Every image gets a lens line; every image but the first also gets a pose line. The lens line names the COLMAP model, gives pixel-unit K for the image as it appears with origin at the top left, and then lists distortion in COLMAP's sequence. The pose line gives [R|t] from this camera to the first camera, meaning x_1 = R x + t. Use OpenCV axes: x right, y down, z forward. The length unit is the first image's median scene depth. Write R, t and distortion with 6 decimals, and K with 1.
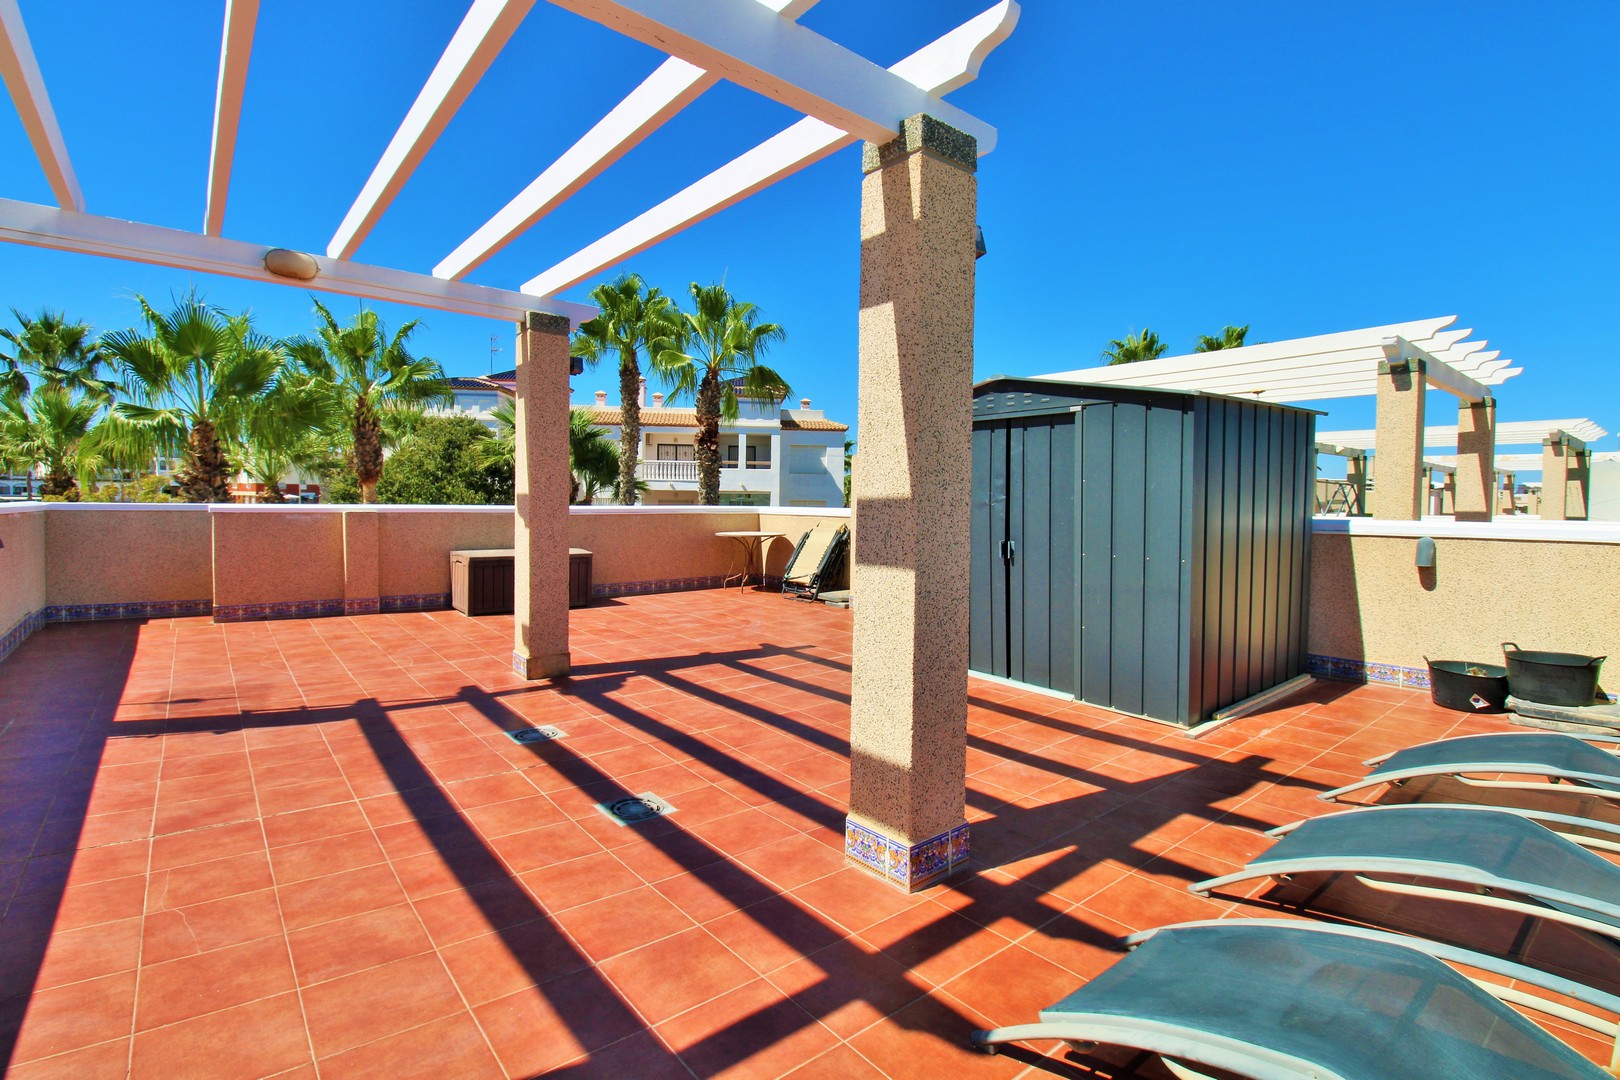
lens RADIAL K [[755.6, 0, 809.9], [0, 755.6, 527.8], [0, 0, 1]] dist [-0.000435, -0.012340]
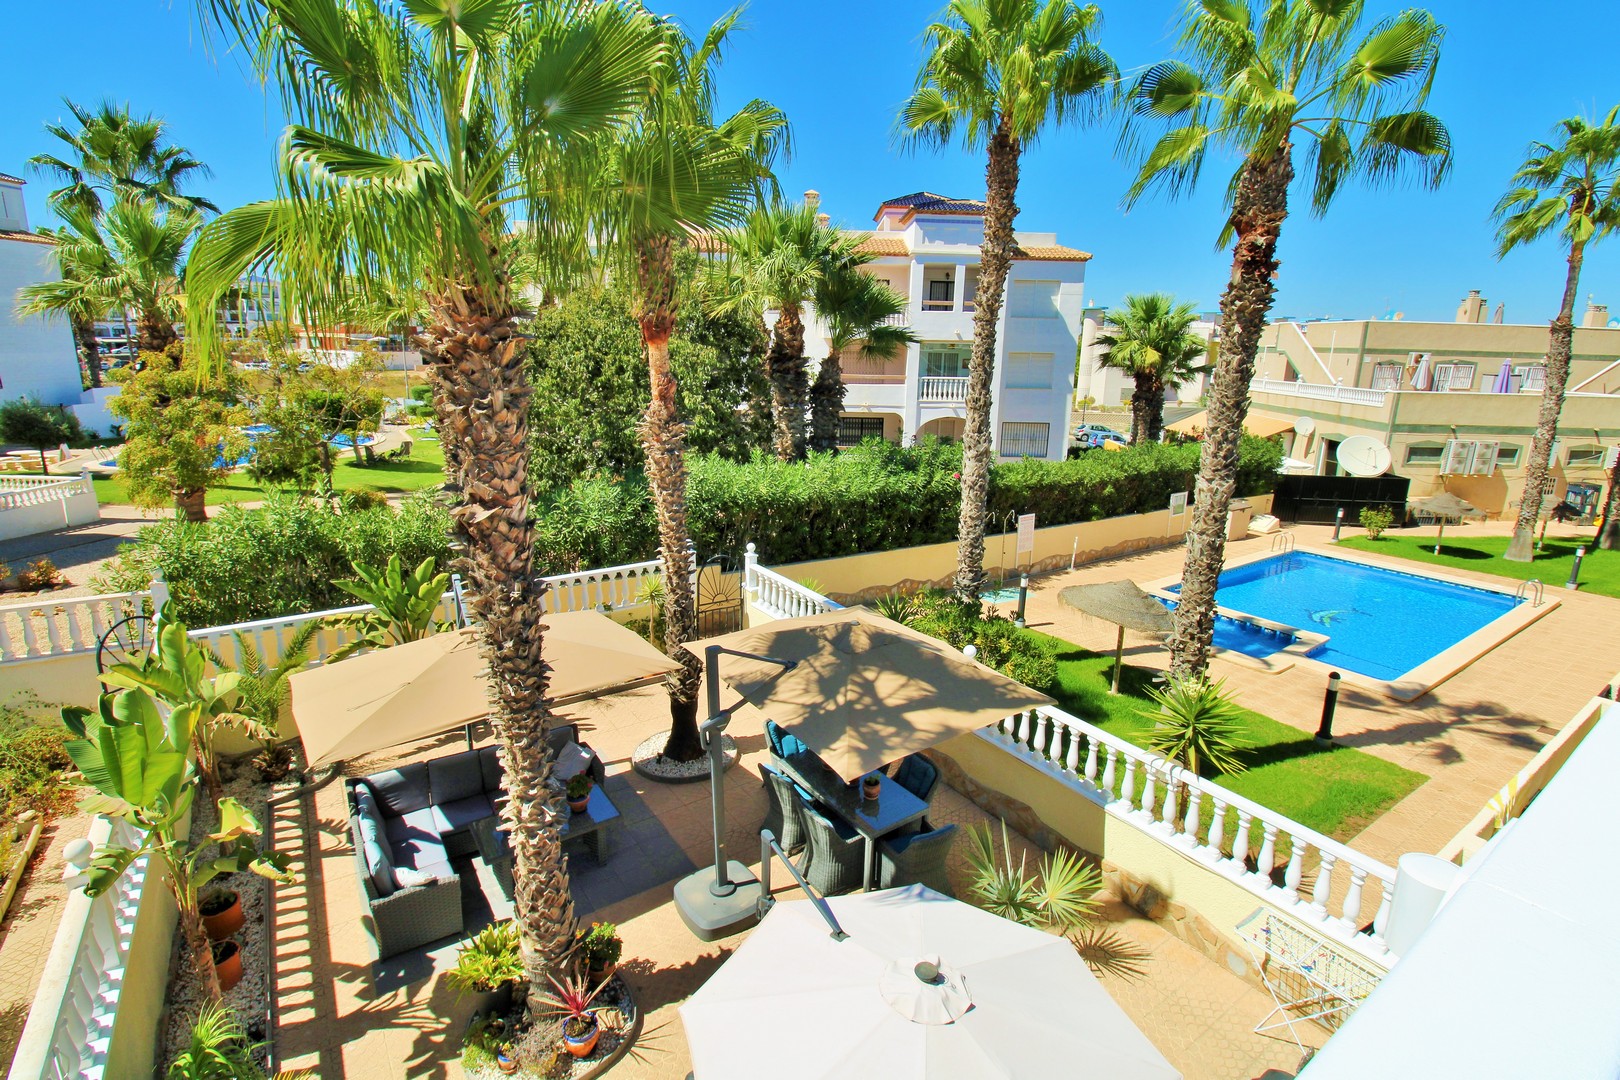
lens RADIAL K [[760.3, 0, 815.2], [0, 760.3, 533.3], [0, 0, 1]] dist [0.000600, -0.013465]
pose [[0.996278, 0.025123, -0.082458, -0.292949], [-0.007480, 0.978175, 0.207649, -0.026389], [0.085875, -0.206260, 0.974722, 0.289214]]
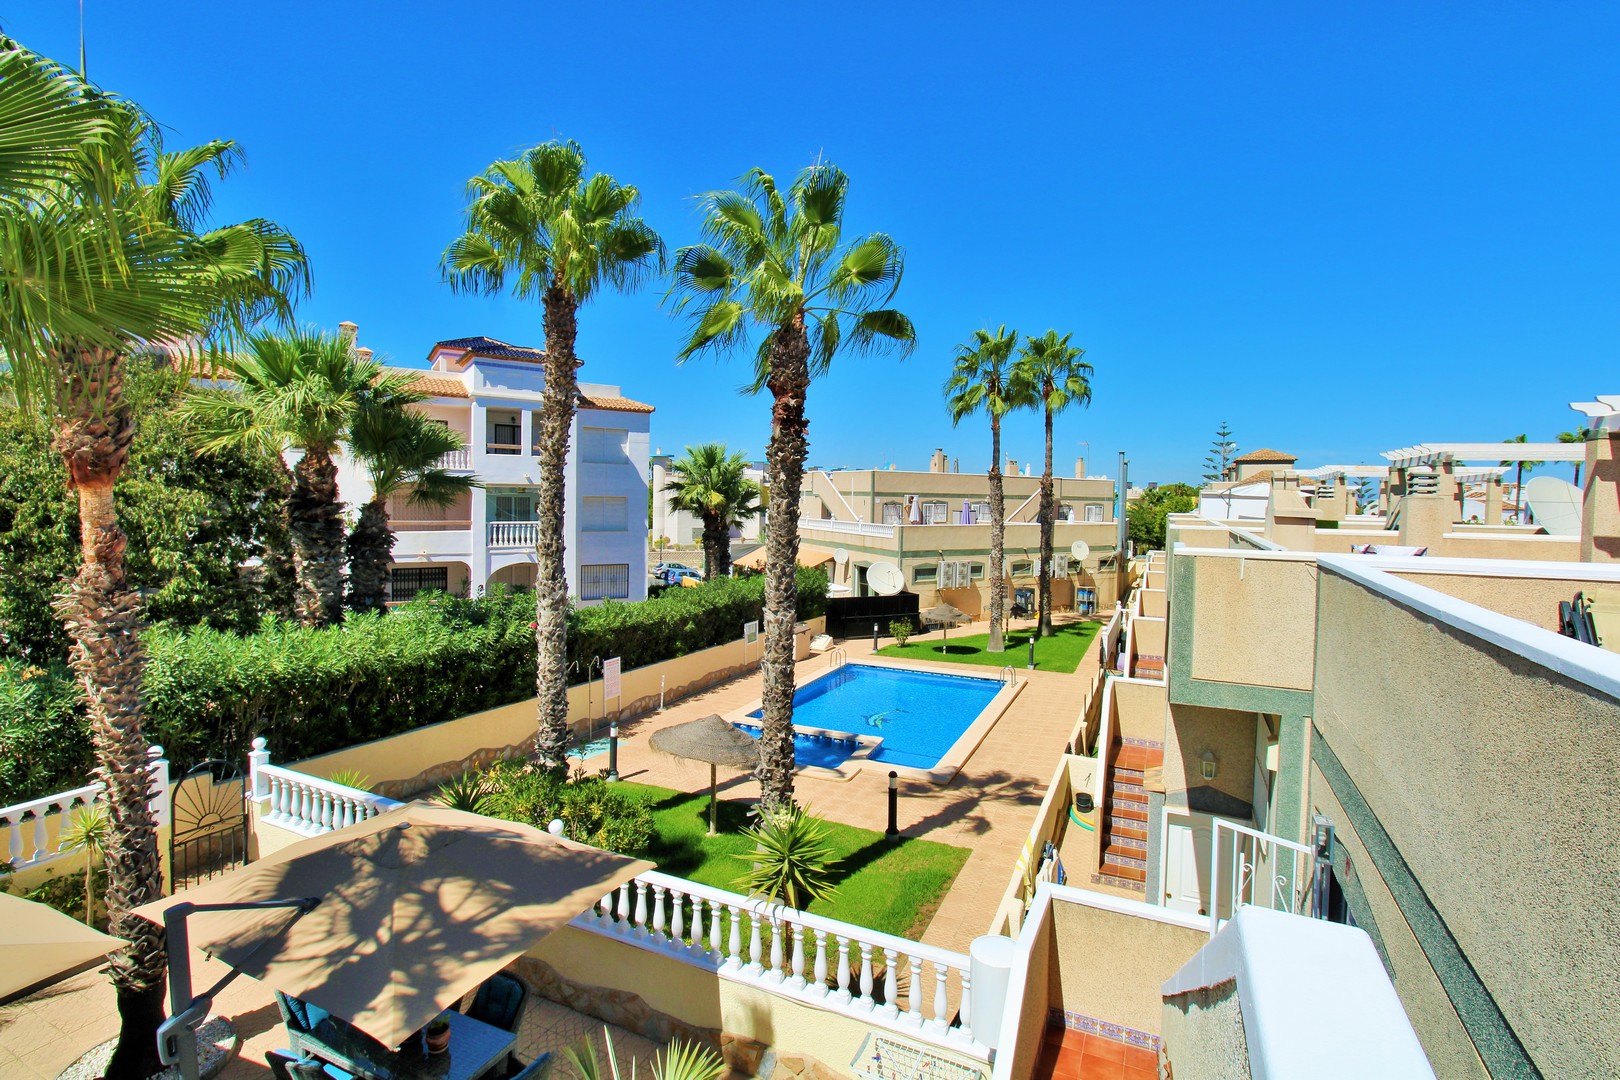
lens RADIAL K [[755.6, 0, 809.9], [0, 755.6, 527.8], [0, 0, 1]] dist [-0.000435, -0.012340]
pose [[0.902776, -0.014170, 0.429877, -0.282557], [0.007134, 0.999813, 0.017974, -0.028280], [-0.430051, -0.013159, 0.902708, 0.315555]]
